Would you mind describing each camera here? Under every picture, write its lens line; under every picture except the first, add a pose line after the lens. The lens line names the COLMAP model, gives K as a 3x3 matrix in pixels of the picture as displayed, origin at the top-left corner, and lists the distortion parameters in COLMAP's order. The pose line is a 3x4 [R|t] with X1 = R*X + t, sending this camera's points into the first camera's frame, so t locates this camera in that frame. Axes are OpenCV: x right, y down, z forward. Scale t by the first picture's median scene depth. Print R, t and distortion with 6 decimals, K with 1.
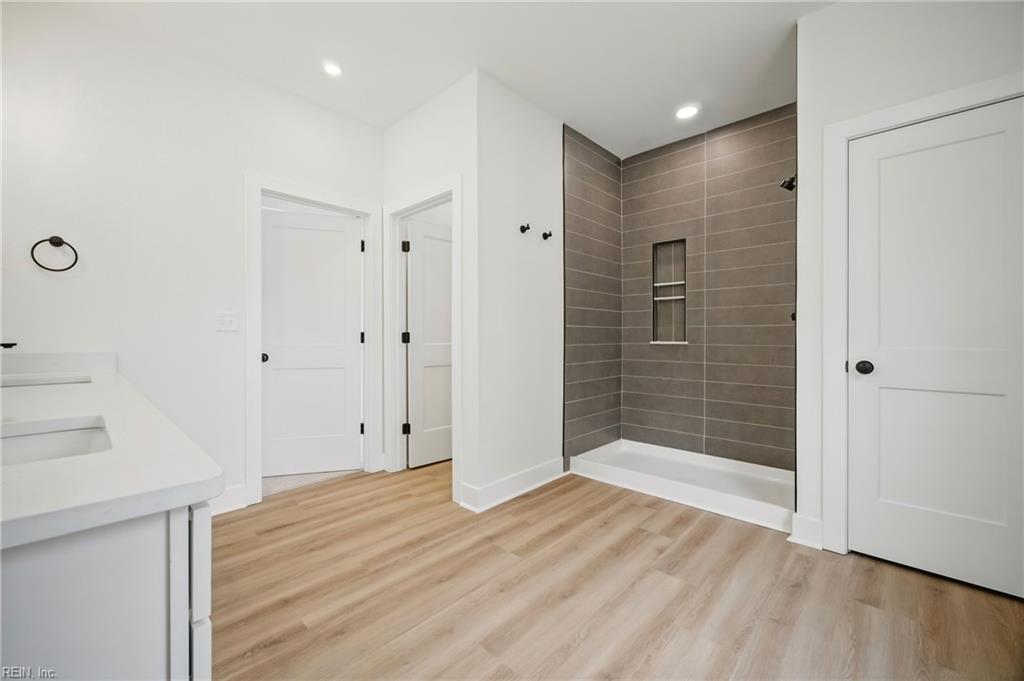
lens RADIAL K [[400.0, 0, 508.1], [0, 400.0, 338.3], [0, 0, 1]] dist [0.002634, 0.000251]
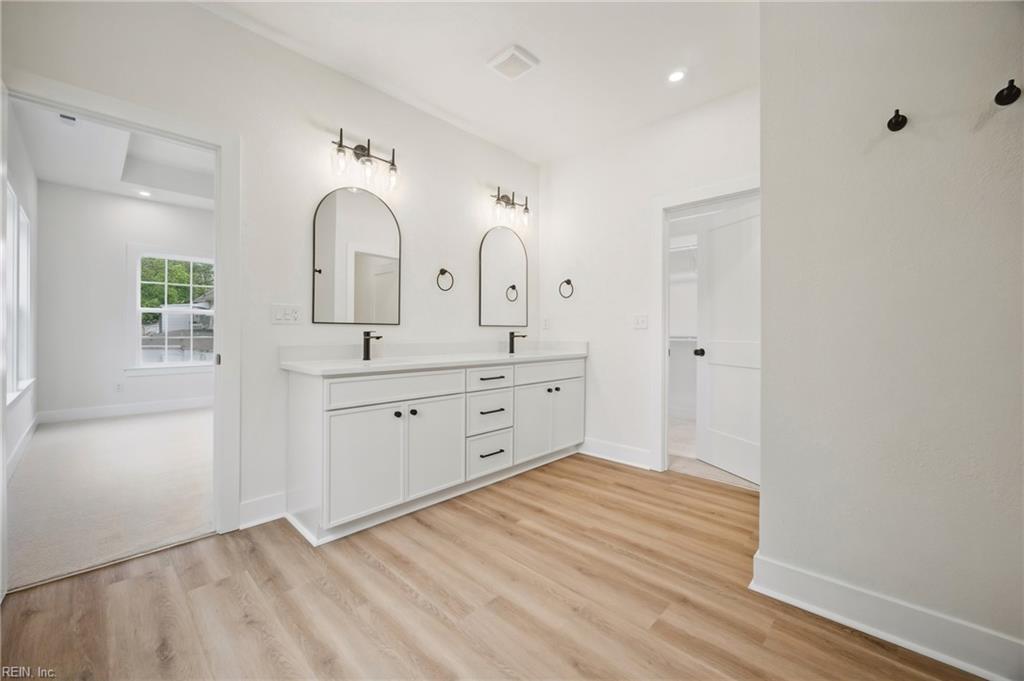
lens RADIAL K [[400.0, 0, 502.7], [0, 400.0, 335.9], [0, 0, 1]] dist [0.002634, 0.000251]
pose [[0.002633, 0.009764, -0.999949, 0.707747], [-0.010697, 0.999895, 0.009736, -0.002808], [0.999939, 0.010670, 0.002737, 0.651987]]
